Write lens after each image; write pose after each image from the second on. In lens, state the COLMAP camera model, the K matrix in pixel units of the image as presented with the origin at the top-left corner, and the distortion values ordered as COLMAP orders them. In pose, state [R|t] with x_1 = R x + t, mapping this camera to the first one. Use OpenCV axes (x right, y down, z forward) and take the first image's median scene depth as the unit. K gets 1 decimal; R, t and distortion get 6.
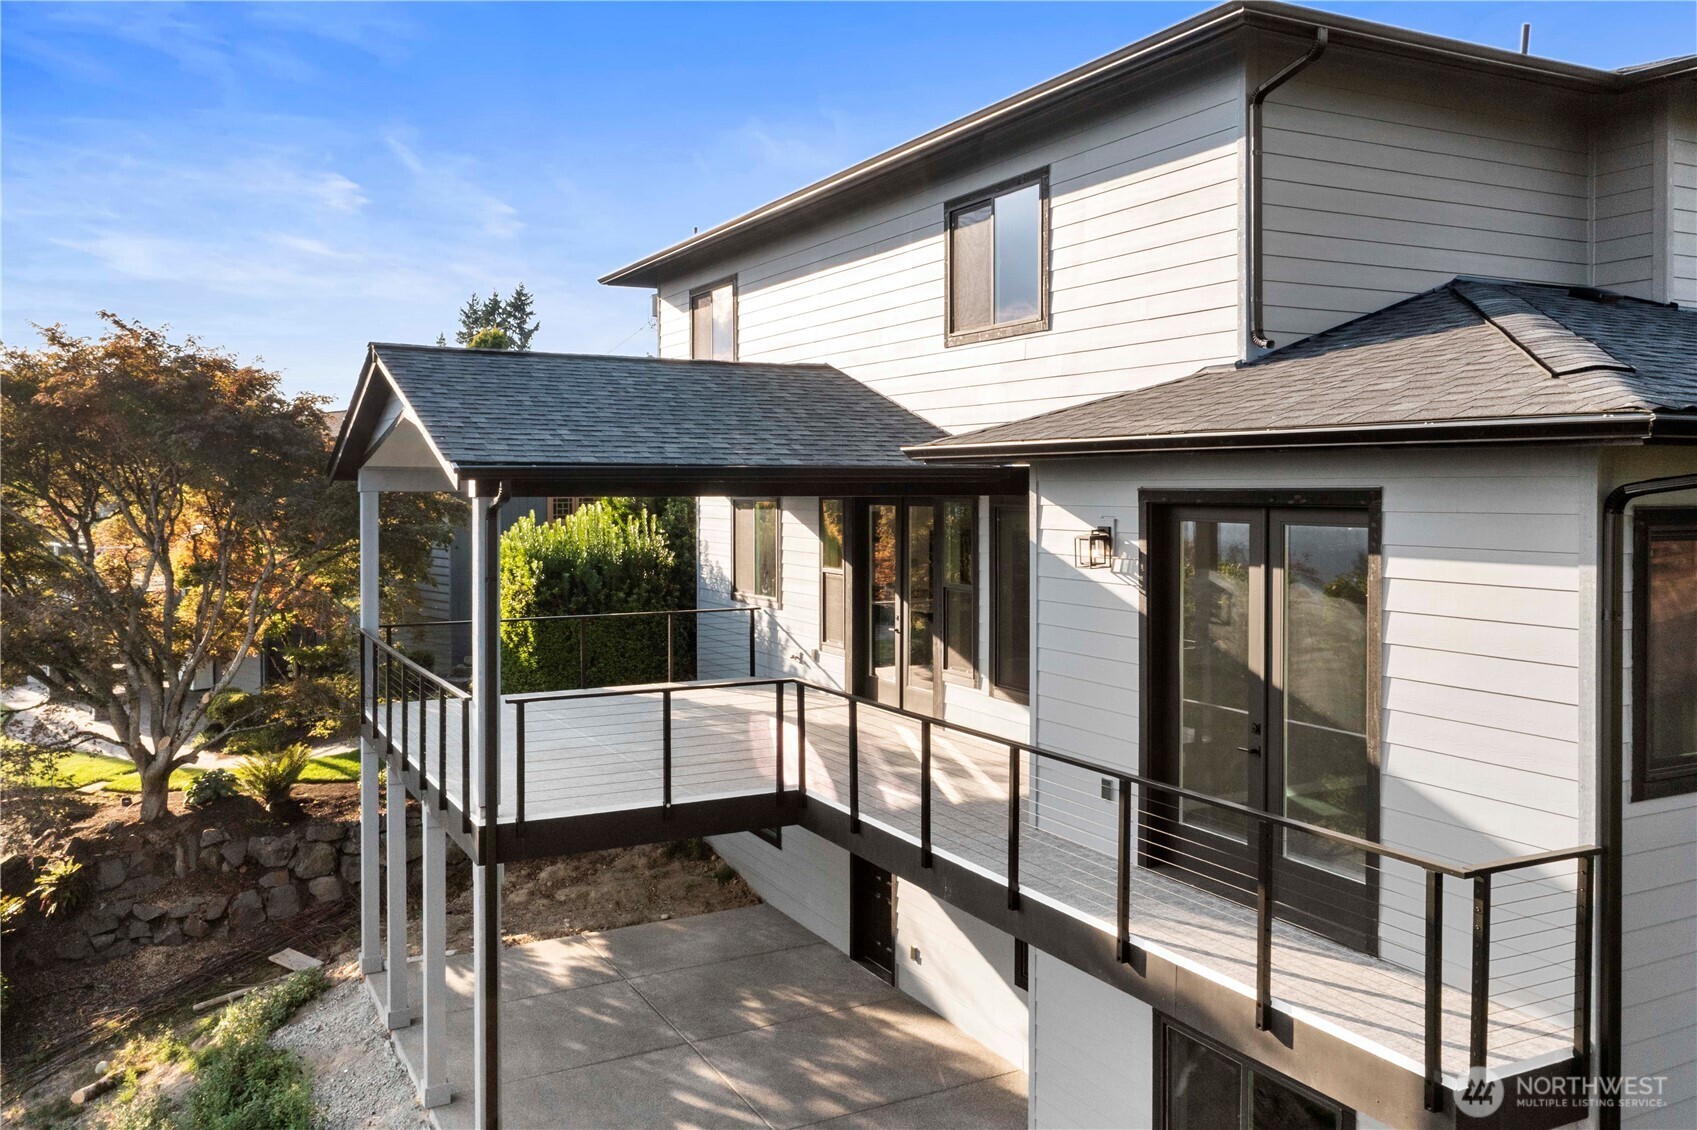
lens RADIAL K [[1348.4, 0, 846.0], [0, 1348.4, 477.7], [0, 0, 1]] dist [0.009076, 0.001637]
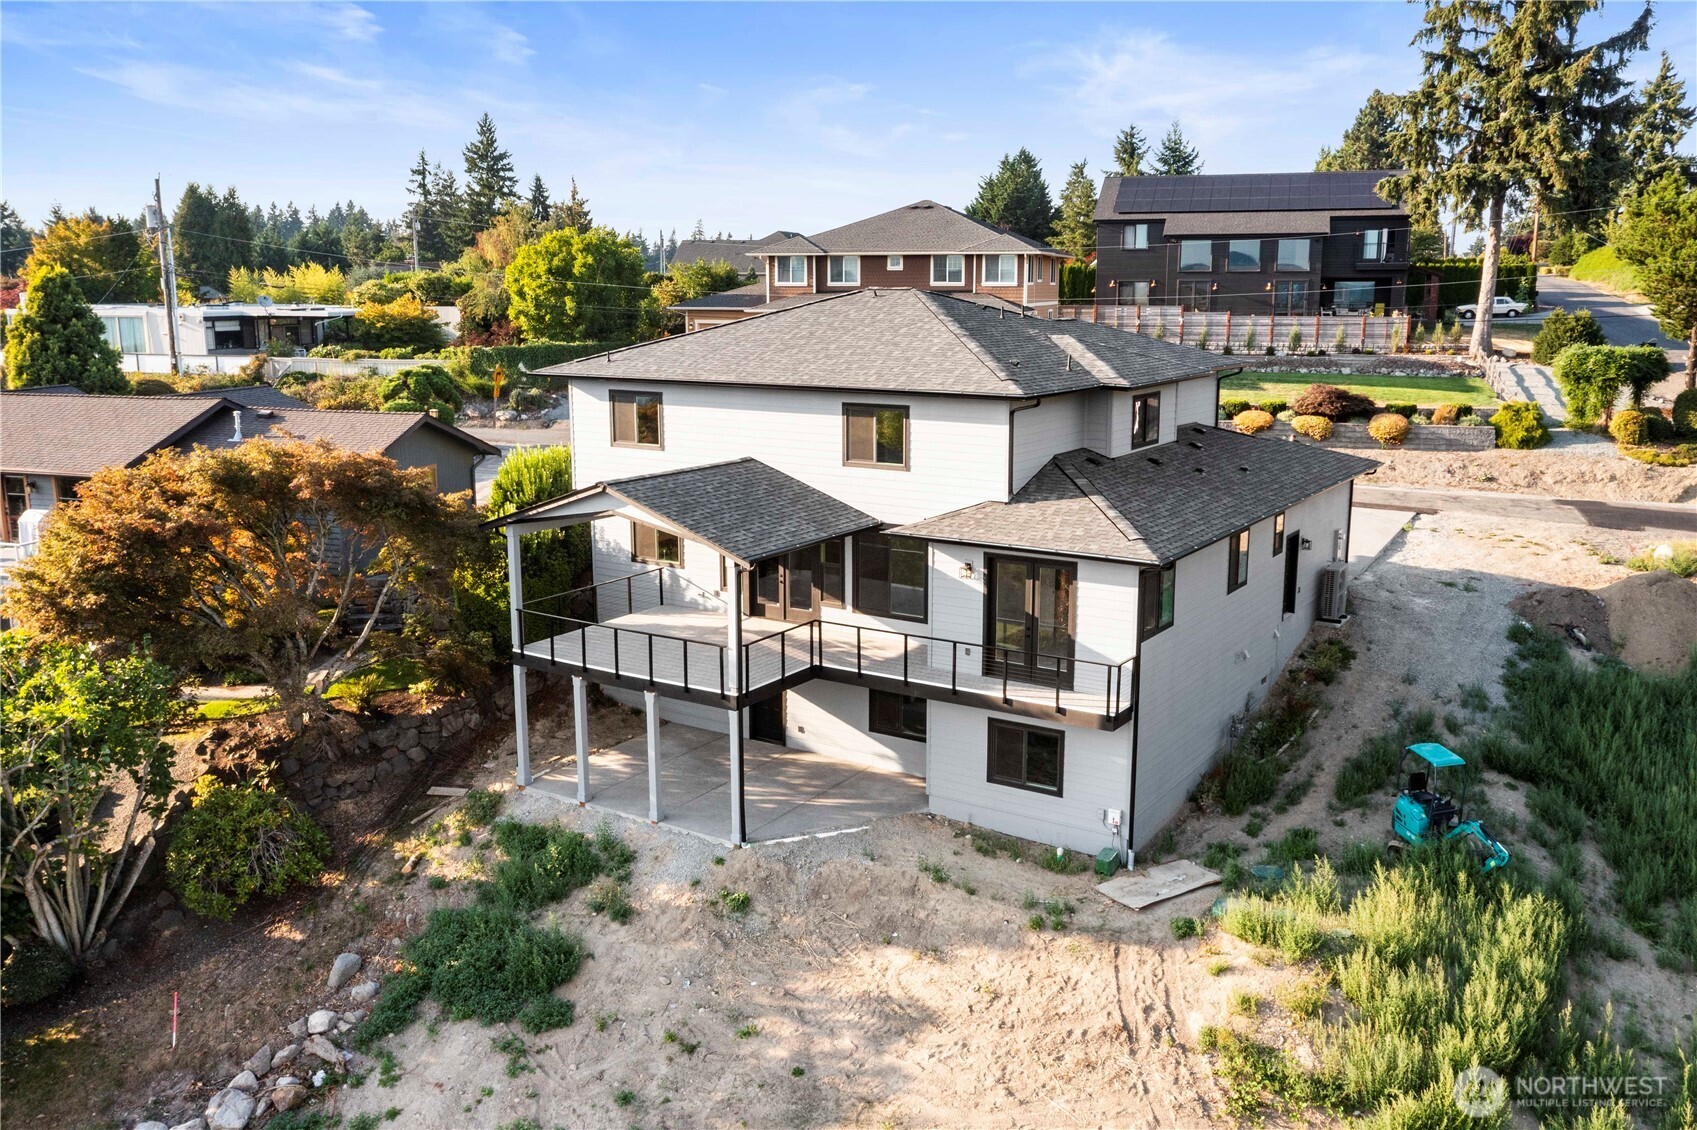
lens RADIAL K [[1373.6, 0, 848.5], [0, 1373.6, 565.0], [0, 0, 1]] dist [0.008771, 0.005929]
pose [[0.869956, -0.099351, 0.483017, -1.155751], [-0.001250, 0.979047, 0.203629, -0.445268], [-0.493128, -0.177752, 0.851604, -1.101815]]
